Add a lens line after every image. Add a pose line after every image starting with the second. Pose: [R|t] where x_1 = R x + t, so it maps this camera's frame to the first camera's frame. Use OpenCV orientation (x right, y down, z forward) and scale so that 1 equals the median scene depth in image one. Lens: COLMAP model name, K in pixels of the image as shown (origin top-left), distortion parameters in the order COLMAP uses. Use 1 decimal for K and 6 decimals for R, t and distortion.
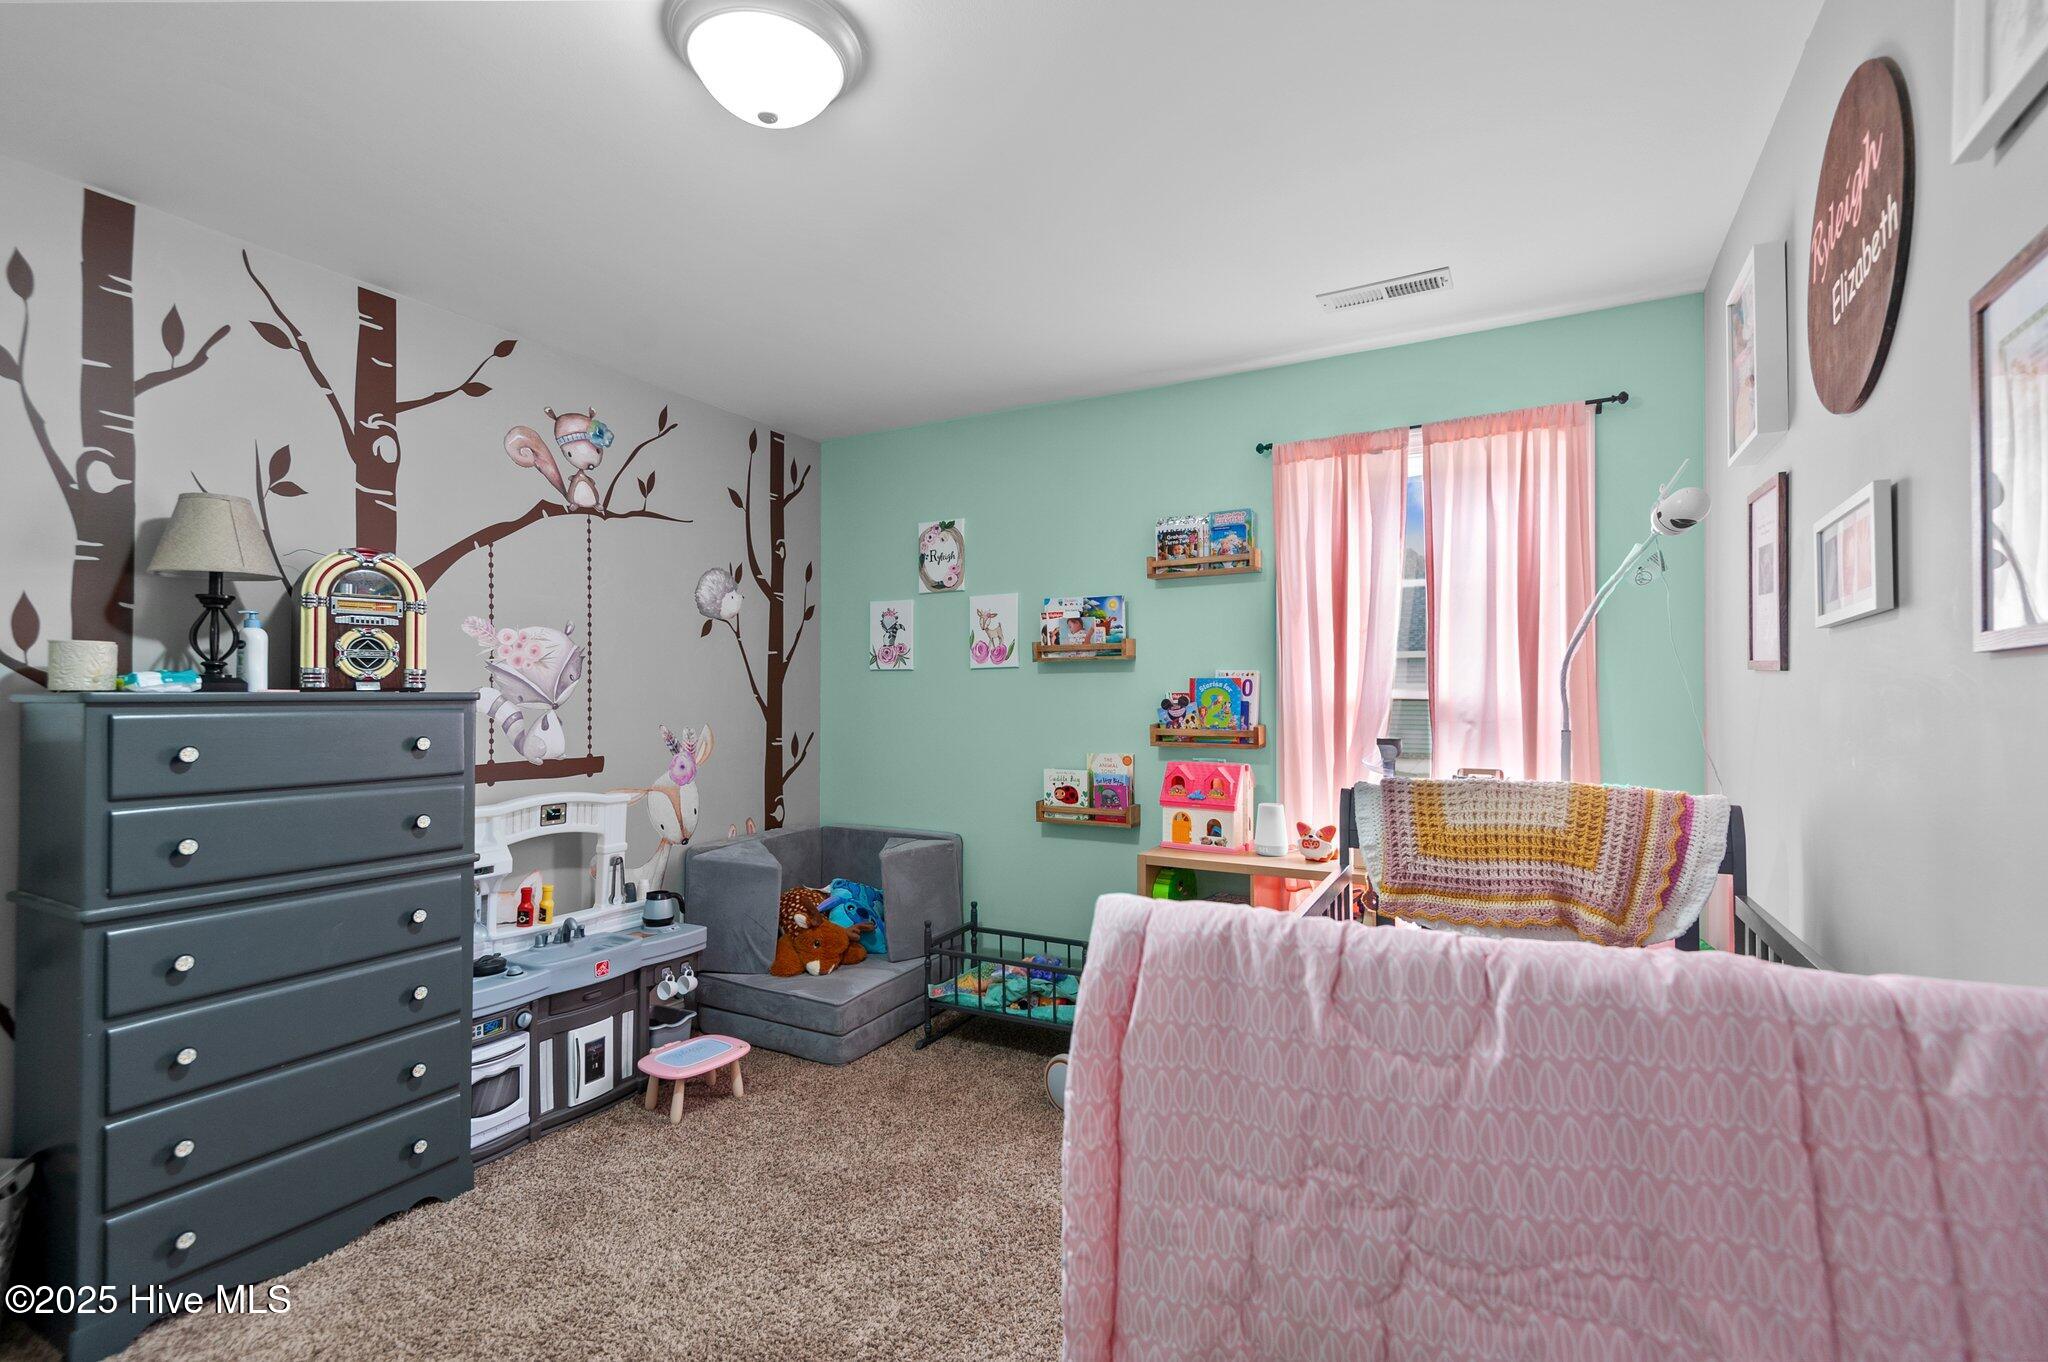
lens RADIAL K [[938.9, 0, 1028.0], [0, 938.9, 686.7], [0, 0, 1]] dist [0.023113, -0.014964]
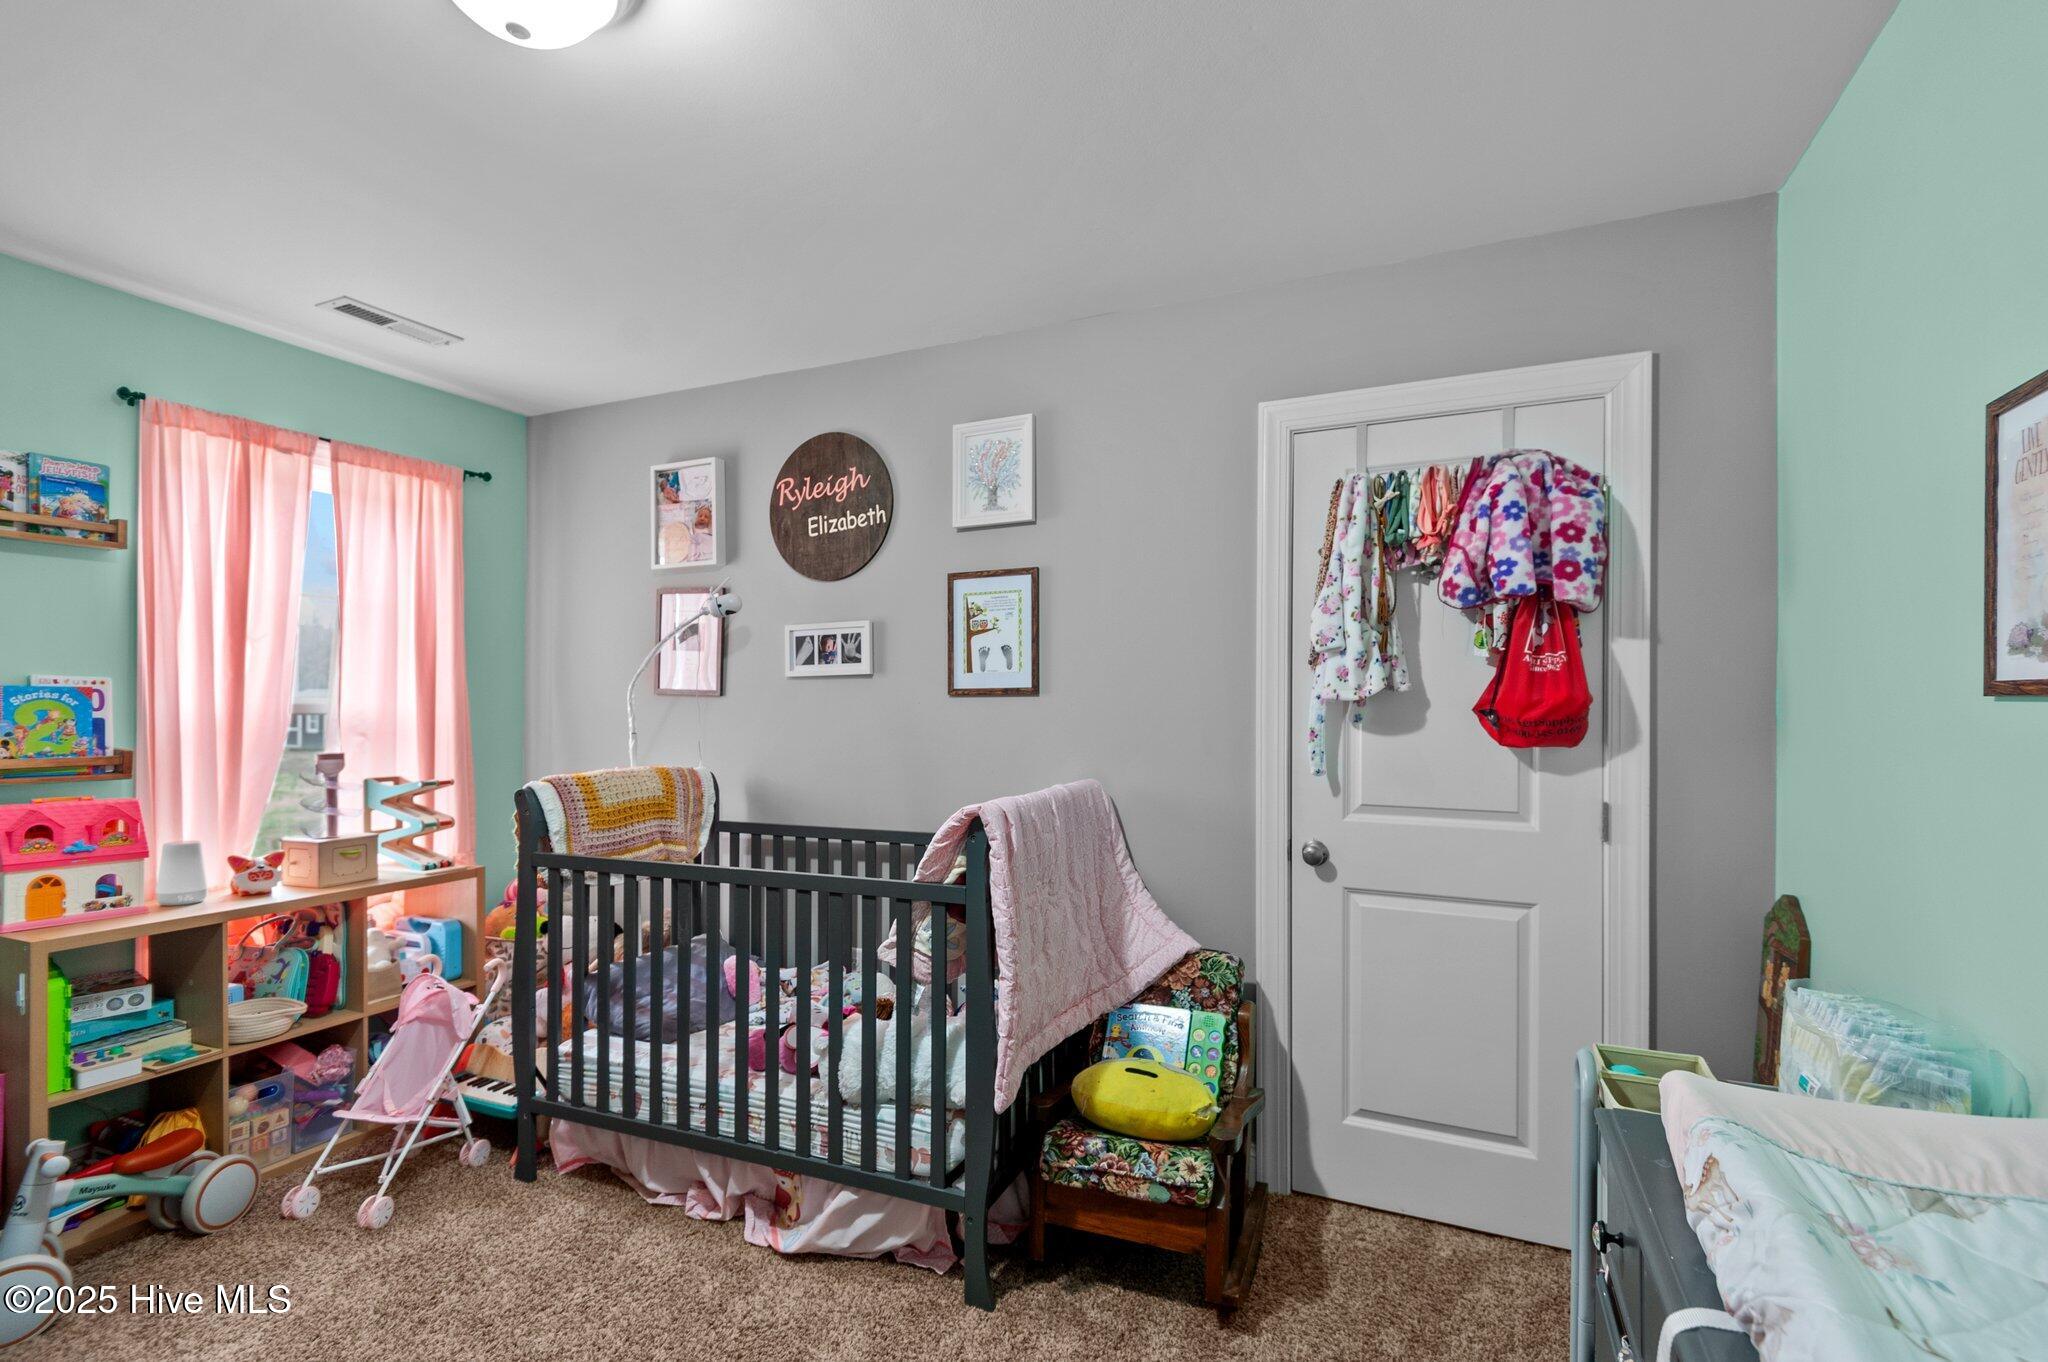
lens RADIAL K [[938.9, 0, 1031.5], [0, 938.9, 696.9], [0, 0, 1]] dist [0.023113, -0.014964]
pose [[-0.091676, 0.011102, 0.995727, -0.585666], [-0.007389, 0.999903, -0.011829, 0.002109], [-0.995761, -0.008442, -0.091585, 0.312819]]
